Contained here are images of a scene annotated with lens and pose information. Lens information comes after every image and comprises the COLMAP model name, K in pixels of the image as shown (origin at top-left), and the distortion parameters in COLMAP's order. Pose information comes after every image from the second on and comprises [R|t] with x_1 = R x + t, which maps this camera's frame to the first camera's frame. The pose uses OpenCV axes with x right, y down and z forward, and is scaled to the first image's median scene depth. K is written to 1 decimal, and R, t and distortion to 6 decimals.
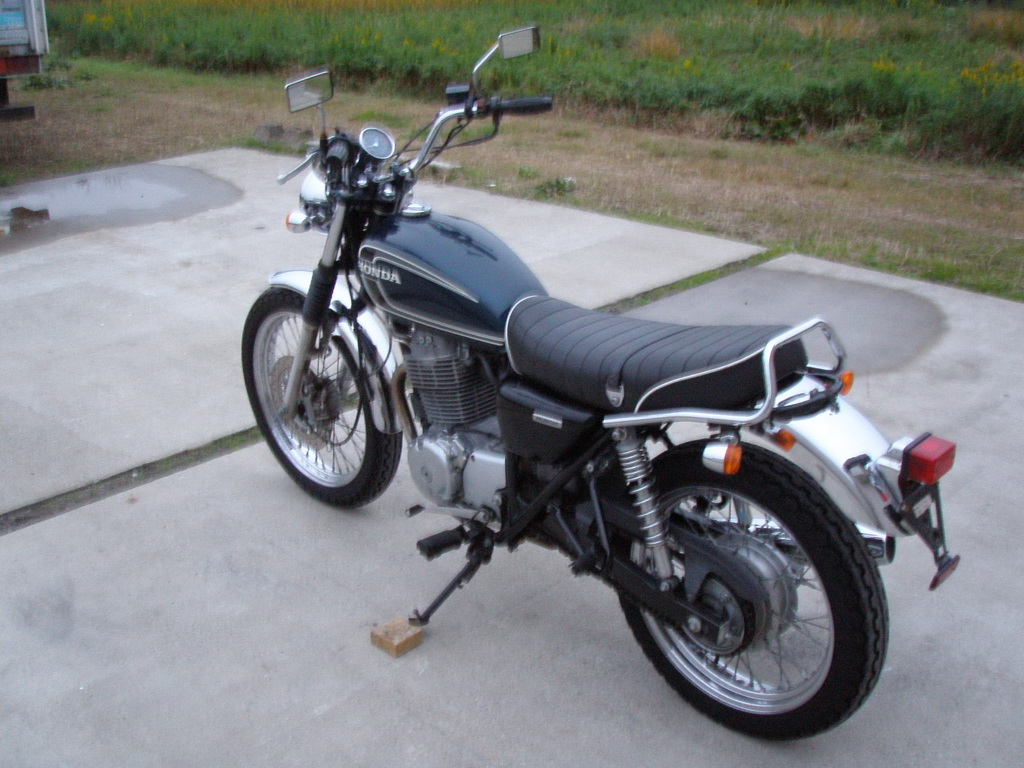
lens RADIAL K [[1141.3, 0, 505.8], [0, 1141.3, 399.0], [0, 0, 1]] dist [-0.214160, 0.209903]
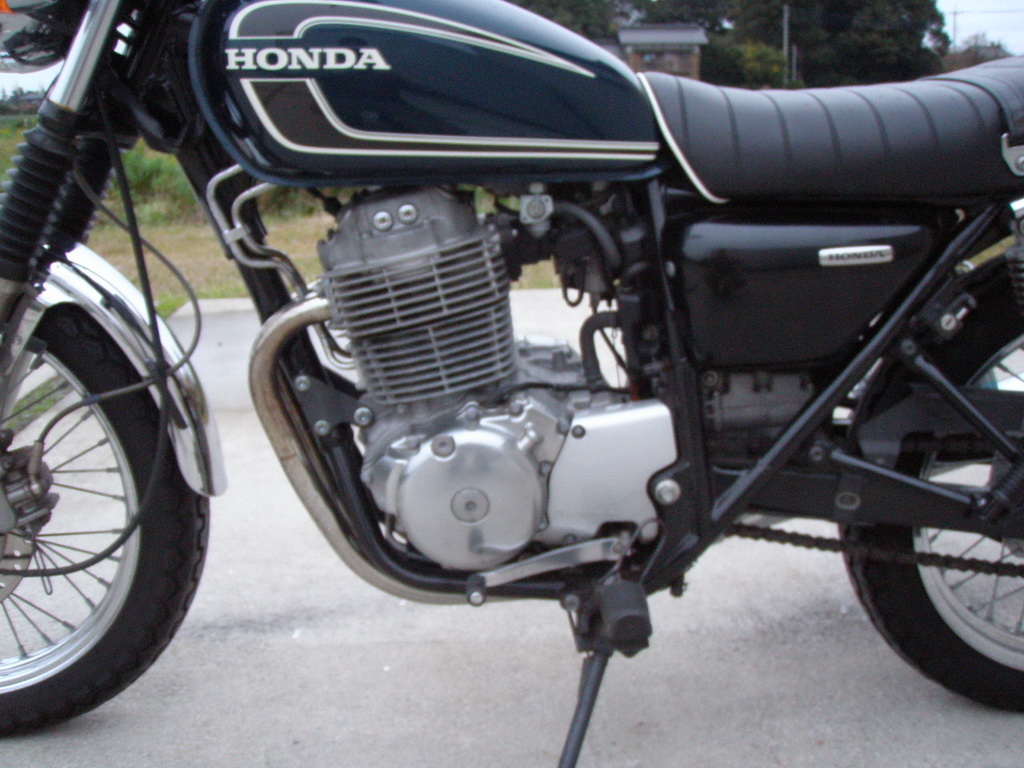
lens RADIAL K [[1141.3, 0, 505.8], [0, 1141.3, 399.0], [0, 0, 1]] dist [-0.214160, 0.209903]
pose [[0.683852, -0.189747, 0.704516, -0.378148], [0.287167, 0.957654, -0.020819, 0.039979], [-0.670732, 0.216551, 0.709382, 0.677725]]
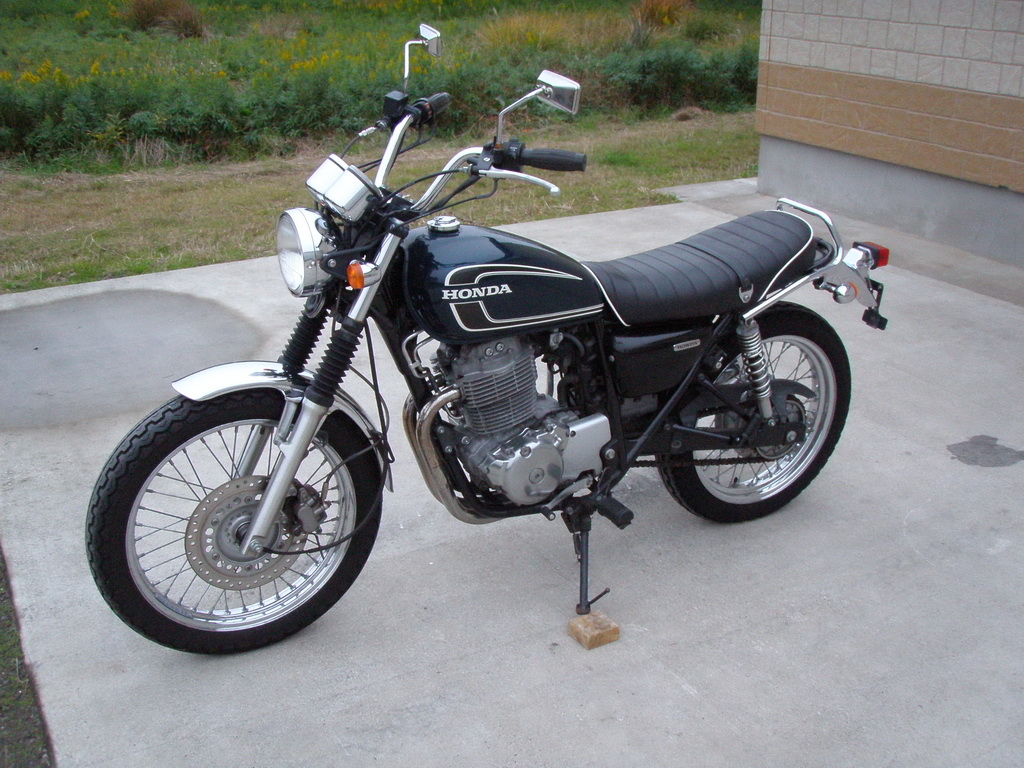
lens RADIAL K [[1141.3, 0, 505.8], [0, 1141.3, 399.0], [0, 0, 1]] dist [-0.214160, 0.209903]
pose [[0.292390, -0.347418, 0.890960, -0.954608], [0.357808, 0.903746, 0.234981, -0.241105], [-0.886838, 0.250086, 0.388555, 0.639605]]
